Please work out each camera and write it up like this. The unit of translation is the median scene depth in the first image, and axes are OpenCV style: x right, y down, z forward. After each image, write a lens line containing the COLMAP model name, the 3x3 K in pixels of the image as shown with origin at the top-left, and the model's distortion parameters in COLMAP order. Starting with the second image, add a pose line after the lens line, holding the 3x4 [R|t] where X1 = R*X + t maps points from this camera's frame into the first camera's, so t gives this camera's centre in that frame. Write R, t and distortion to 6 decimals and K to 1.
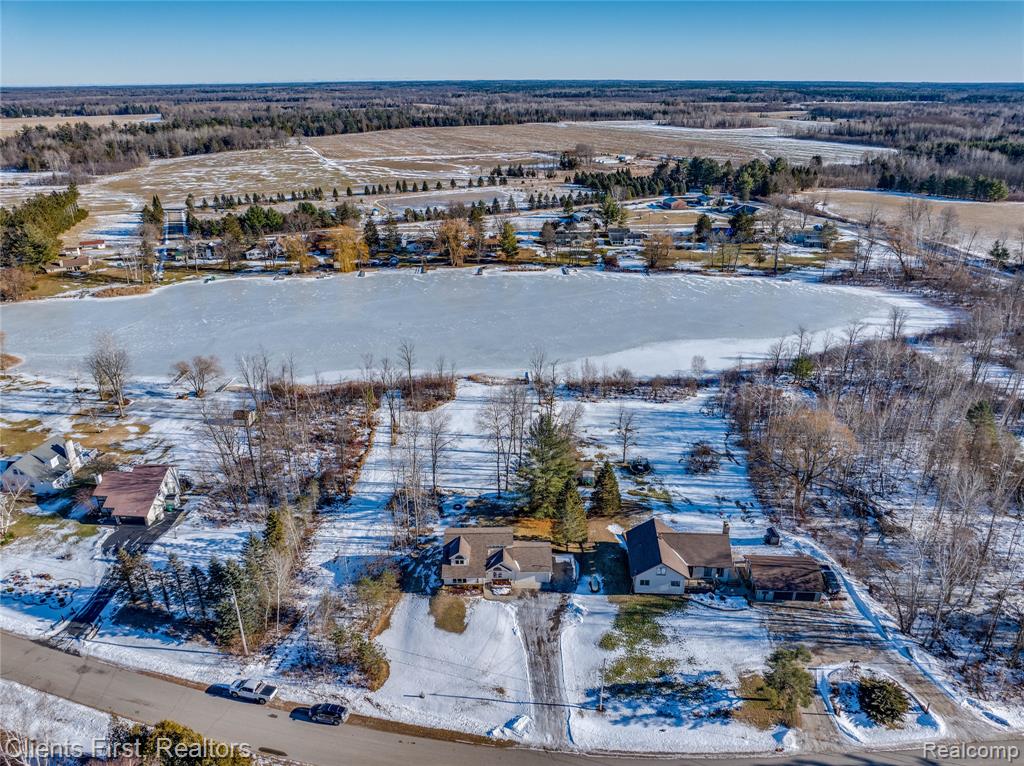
lens RADIAL K [[720.9, 0, 516.4], [0, 720.9, 385.1], [0, 0, 1]] dist [-0.040062, 0.008793]
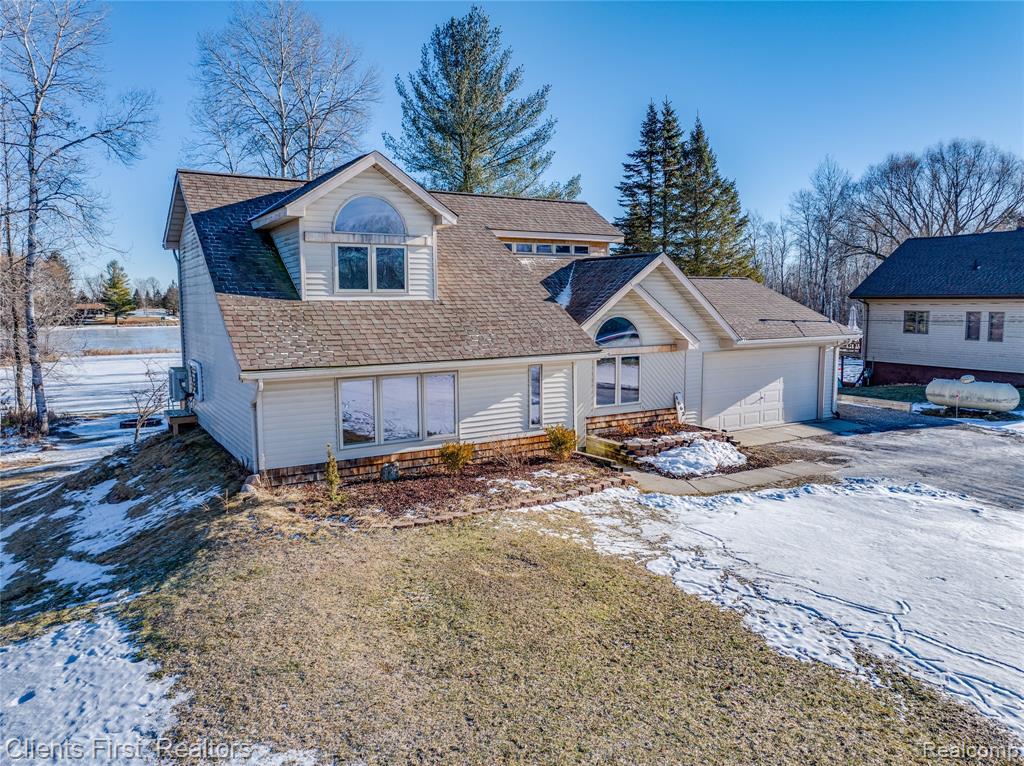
lens RADIAL K [[720.9, 0, 518.6], [0, 720.9, 381.3], [0, 0, 1]] dist [-0.040062, 0.008793]
pose [[0.849372, -0.054102, 0.525014, -0.126824], [0.208898, 0.947962, -0.240270, 0.309513], [-0.484695, 0.313753, 0.816474, 0.931866]]
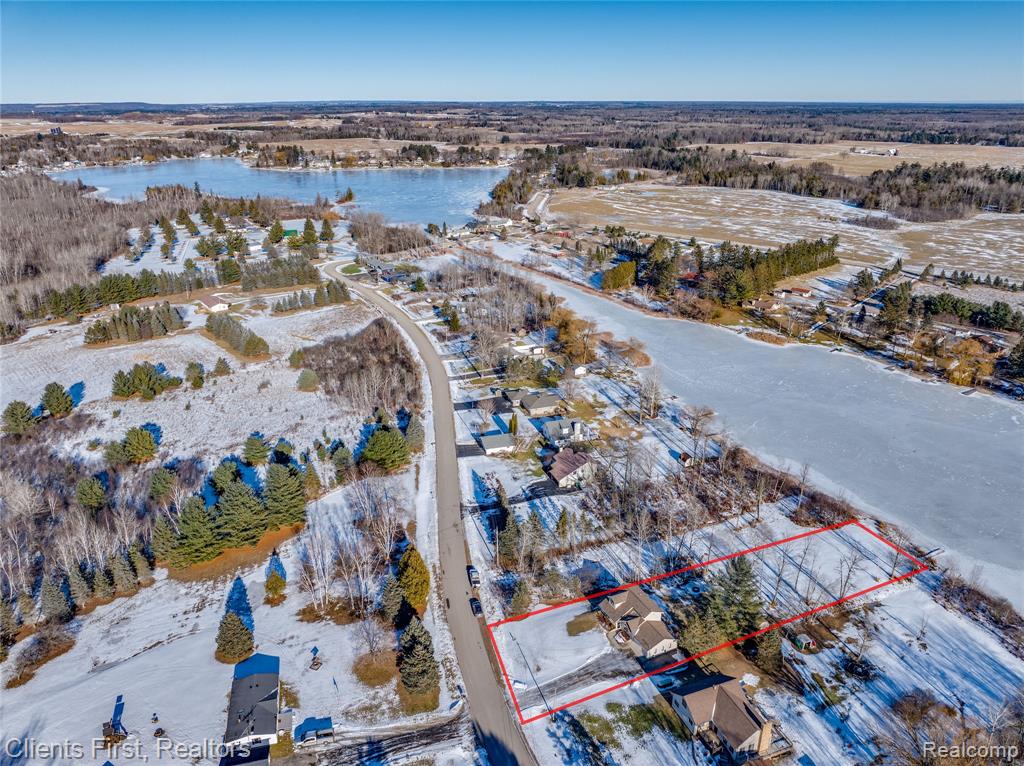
lens RADIAL K [[720.9, 0, 522.1], [0, 720.9, 381.6], [0, 0, 1]] dist [-0.040062, 0.008793]
pose [[0.421312, 0.336904, -0.842016, 0.931195], [-0.356289, 0.915279, 0.187944, -0.374327], [0.833999, 0.220818, 0.505653, 0.035800]]
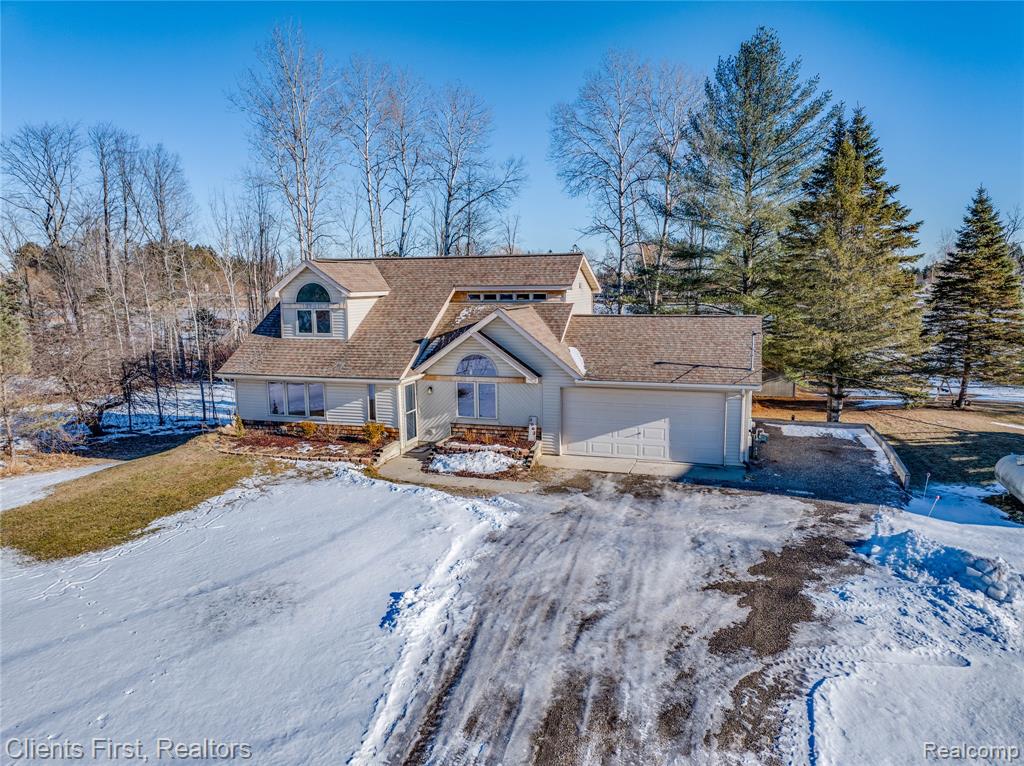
lens RADIAL K [[720.9, 0, 515.1], [0, 720.9, 384.4], [0, 0, 1]] dist [-0.040062, 0.008793]
pose [[0.949864, 0.042912, -0.309705, 0.049383], [-0.122449, 0.962471, -0.242191, 0.322332], [0.287689, 0.267971, 0.919471, 0.853726]]
